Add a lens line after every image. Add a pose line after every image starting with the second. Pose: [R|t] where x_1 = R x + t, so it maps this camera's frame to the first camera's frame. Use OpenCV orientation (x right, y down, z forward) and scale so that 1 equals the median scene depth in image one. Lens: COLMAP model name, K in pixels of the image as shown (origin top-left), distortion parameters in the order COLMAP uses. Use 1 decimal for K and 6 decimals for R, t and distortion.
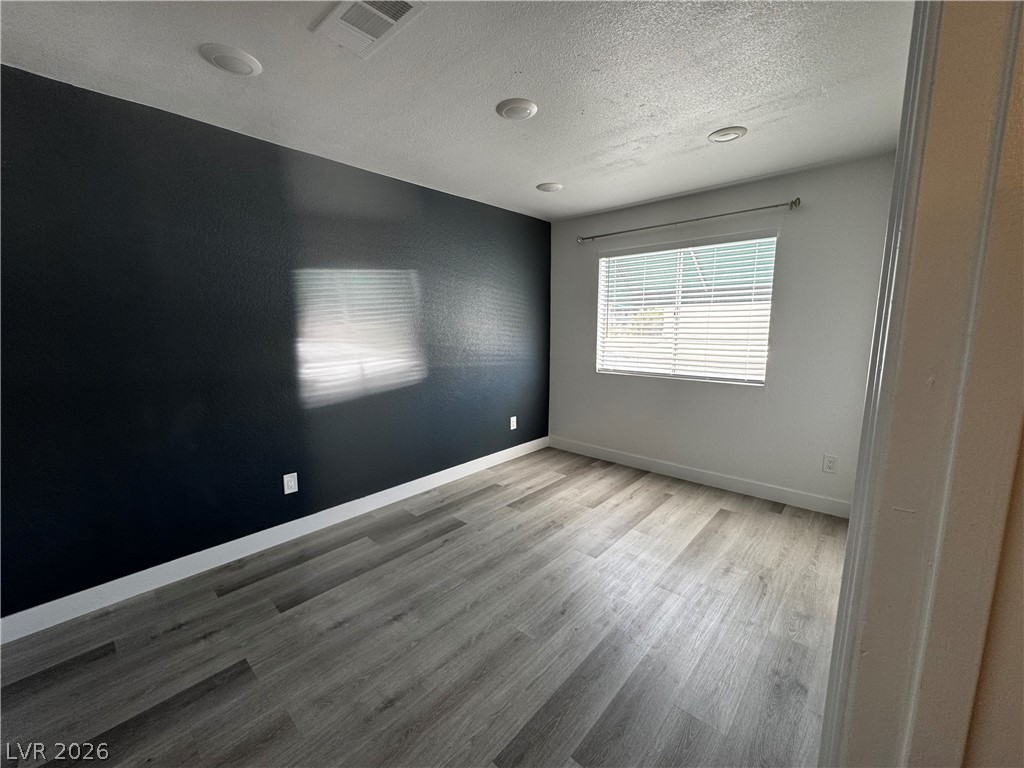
lens RADIAL K [[408.9, 0, 510.8], [0, 408.9, 384.8], [0, 0, 1]] dist [-0.002517, 0.000301]
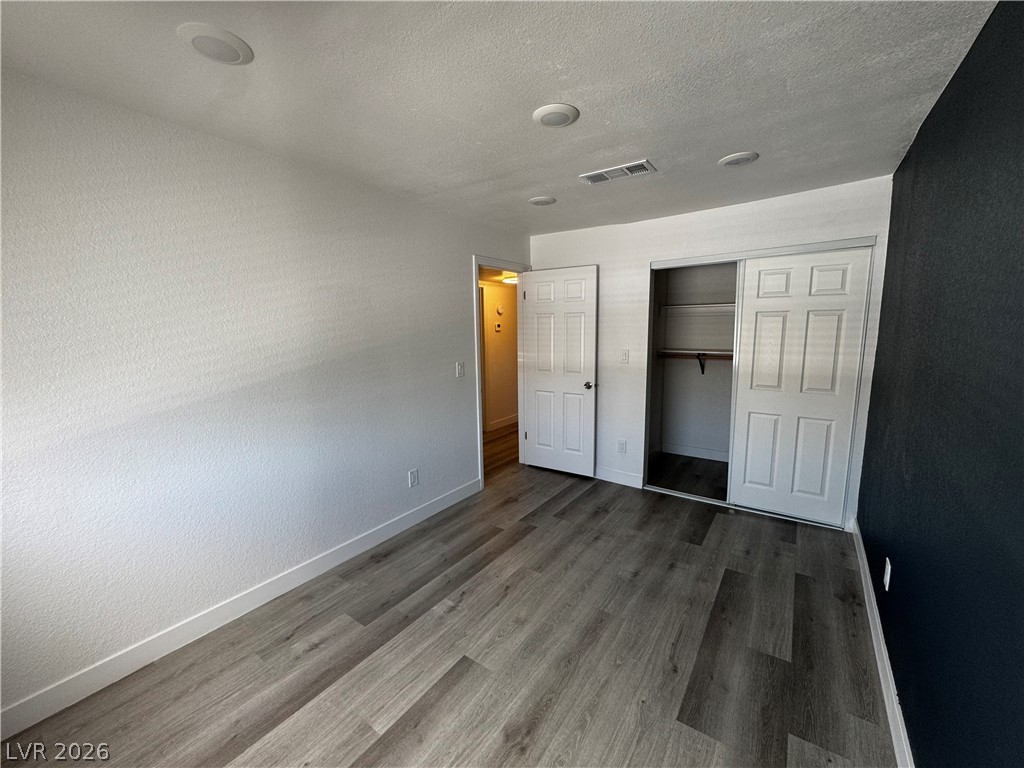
lens RADIAL K [[408.9, 0, 509.6], [0, 408.9, 382.8], [0, 0, 1]] dist [-0.002517, 0.000301]
pose [[-0.992365, 0.035948, -0.117982, 0.241767], [0.000209, 0.957072, 0.289850, -0.370539], [0.123336, 0.287613, -0.949772, 1.977060]]
